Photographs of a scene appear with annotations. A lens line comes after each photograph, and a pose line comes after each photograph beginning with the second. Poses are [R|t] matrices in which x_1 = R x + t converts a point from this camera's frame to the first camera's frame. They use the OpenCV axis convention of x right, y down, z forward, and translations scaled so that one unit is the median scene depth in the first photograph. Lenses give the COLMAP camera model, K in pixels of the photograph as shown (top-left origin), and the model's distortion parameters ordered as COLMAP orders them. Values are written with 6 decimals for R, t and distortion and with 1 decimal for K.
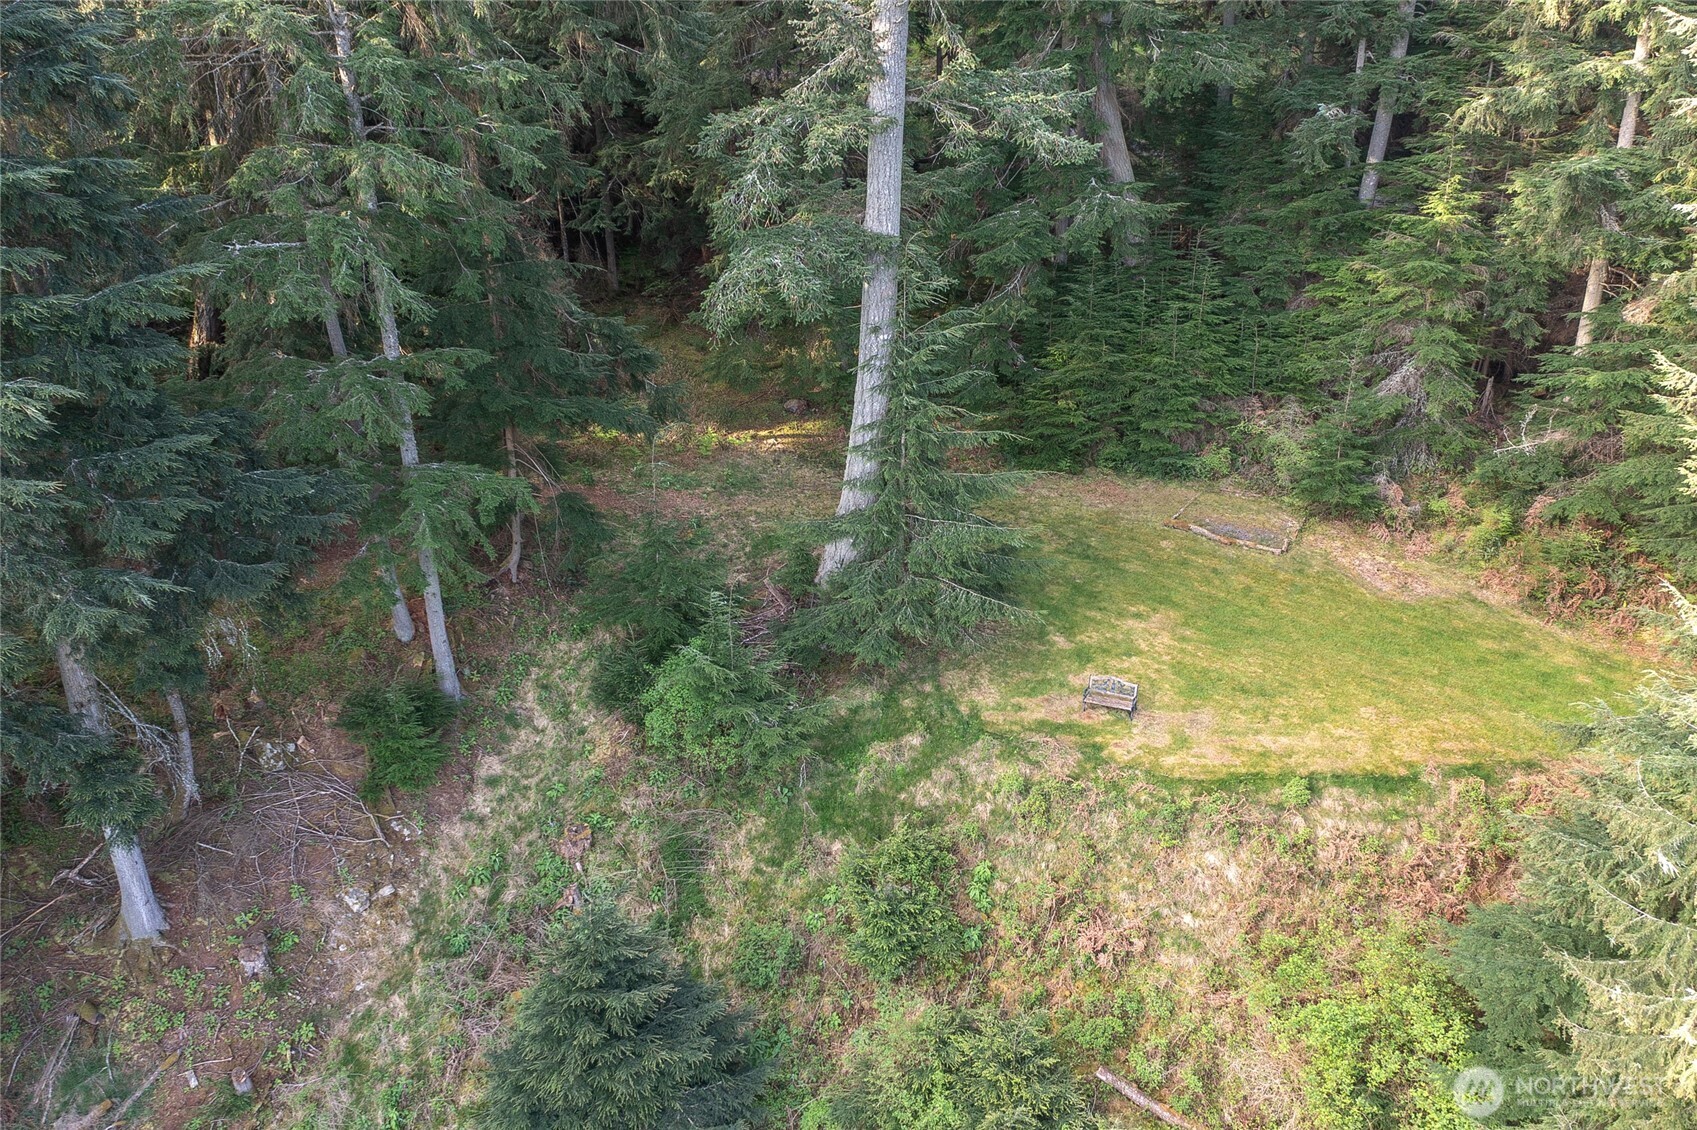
lens RADIAL K [[1334.6, 0, 848.5], [0, 1334.6, 565.0], [0, 0, 1]] dist [-0.045323, 0.068596]
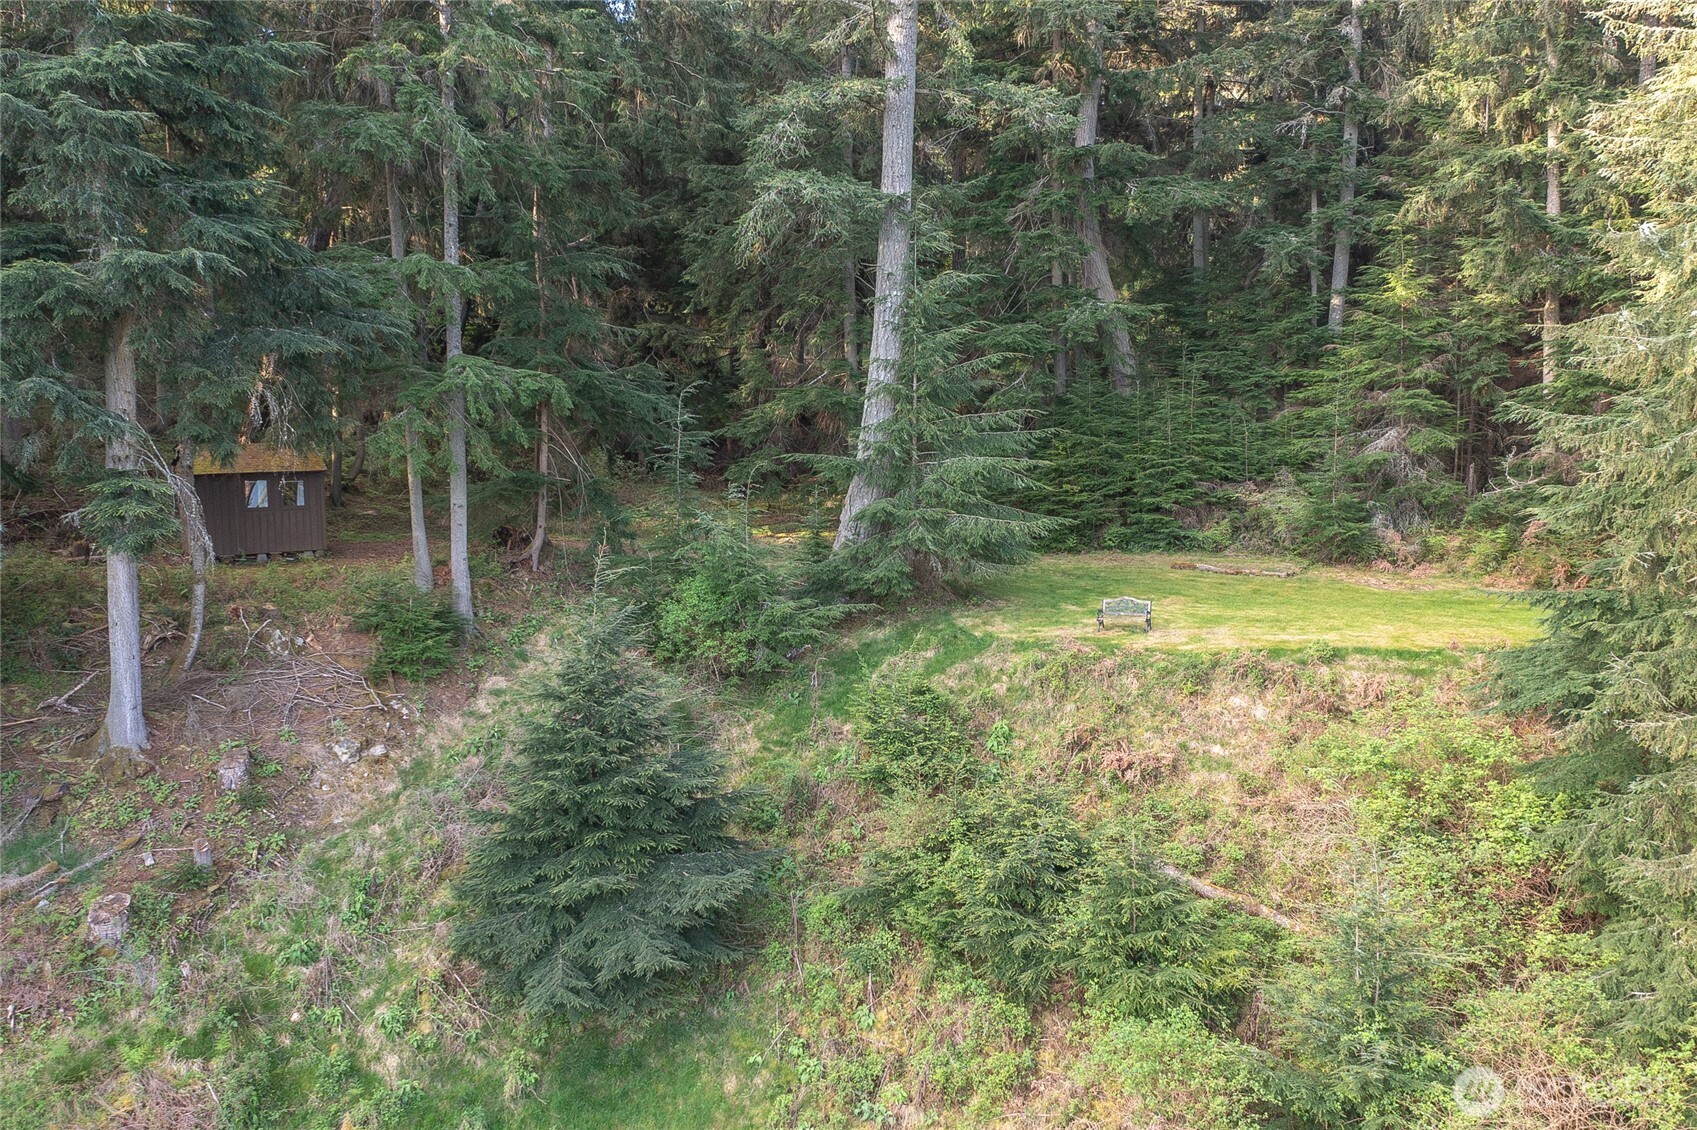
lens RADIAL K [[1334.6, 0, 848.5], [0, 1334.6, 565.0], [0, 0, 1]] dist [-0.045323, 0.068596]
pose [[0.999896, 0.010073, -0.010348, 0.000148], [-0.013106, 0.933844, -0.357440, 0.436330], [0.006063, 0.357538, 0.933879, 0.055690]]
